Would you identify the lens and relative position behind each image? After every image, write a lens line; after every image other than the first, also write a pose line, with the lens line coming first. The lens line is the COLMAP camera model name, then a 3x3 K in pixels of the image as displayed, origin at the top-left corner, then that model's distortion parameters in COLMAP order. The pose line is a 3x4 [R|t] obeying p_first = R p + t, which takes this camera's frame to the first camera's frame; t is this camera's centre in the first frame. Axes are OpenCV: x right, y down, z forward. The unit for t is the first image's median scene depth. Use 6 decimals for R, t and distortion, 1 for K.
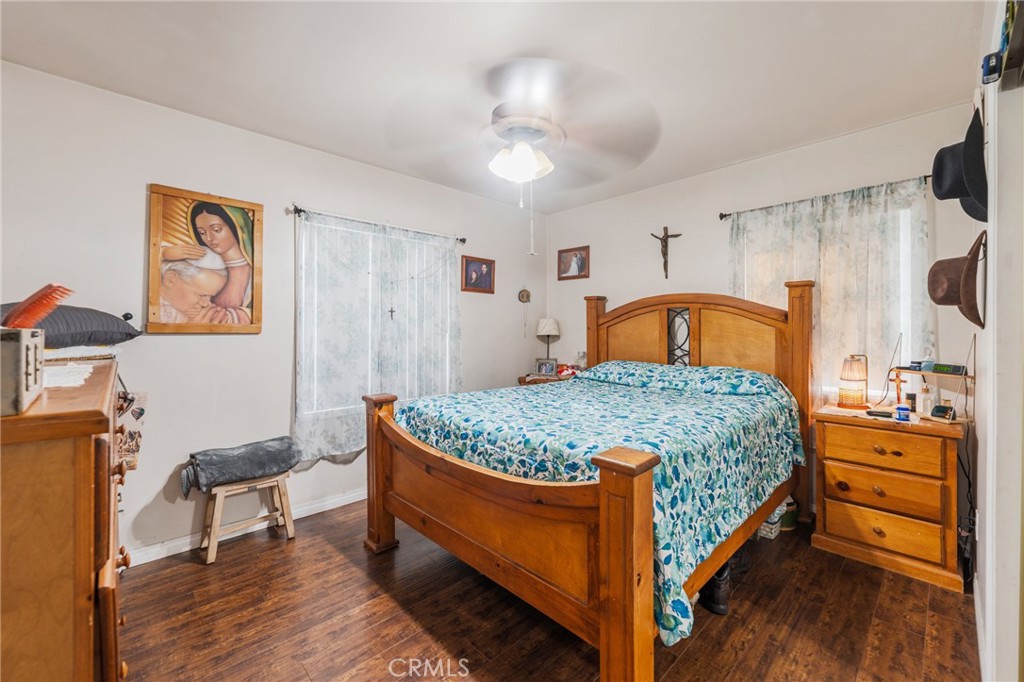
lens RADIAL K [[421.0, 0, 512.3], [0, 421.0, 326.1], [0, 0, 1]] dist [-0.001418, -0.000072]
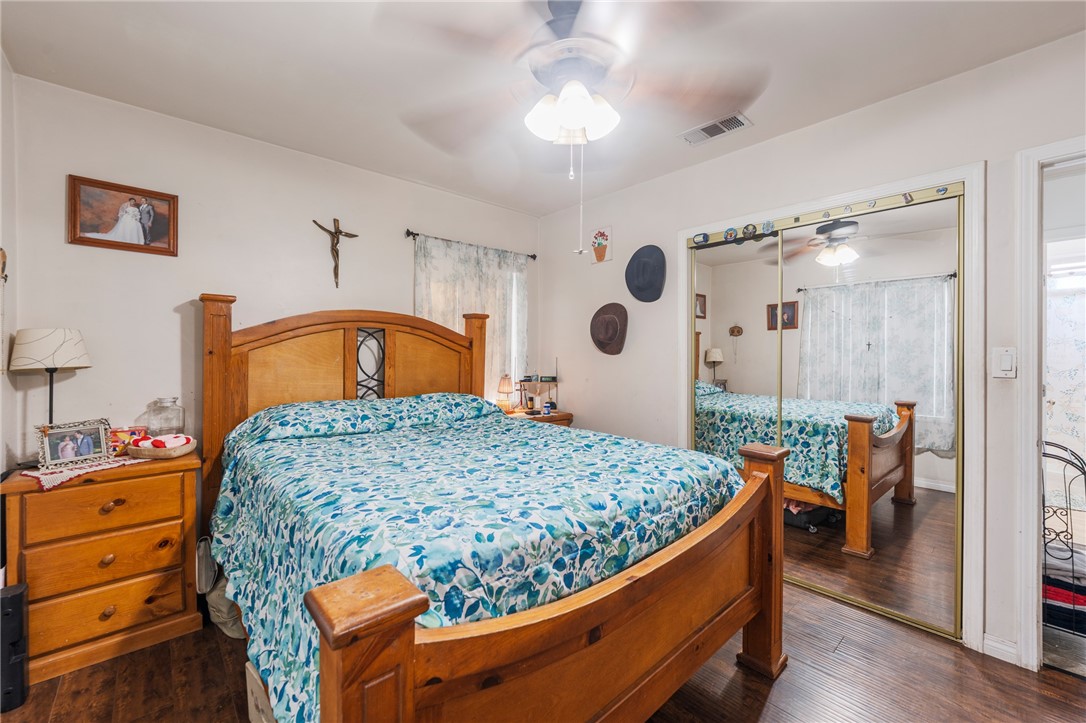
lens RADIAL K [[446.4, 0, 543.3], [0, 446.4, 345.7], [0, 0, 1]] dist [-0.001418, -0.000072]
pose [[0.012972, 0.019239, 0.999731, -0.550068], [-0.009095, 0.999776, -0.019122, 0.005514], [-0.999874, -0.008845, 0.013144, 0.788957]]
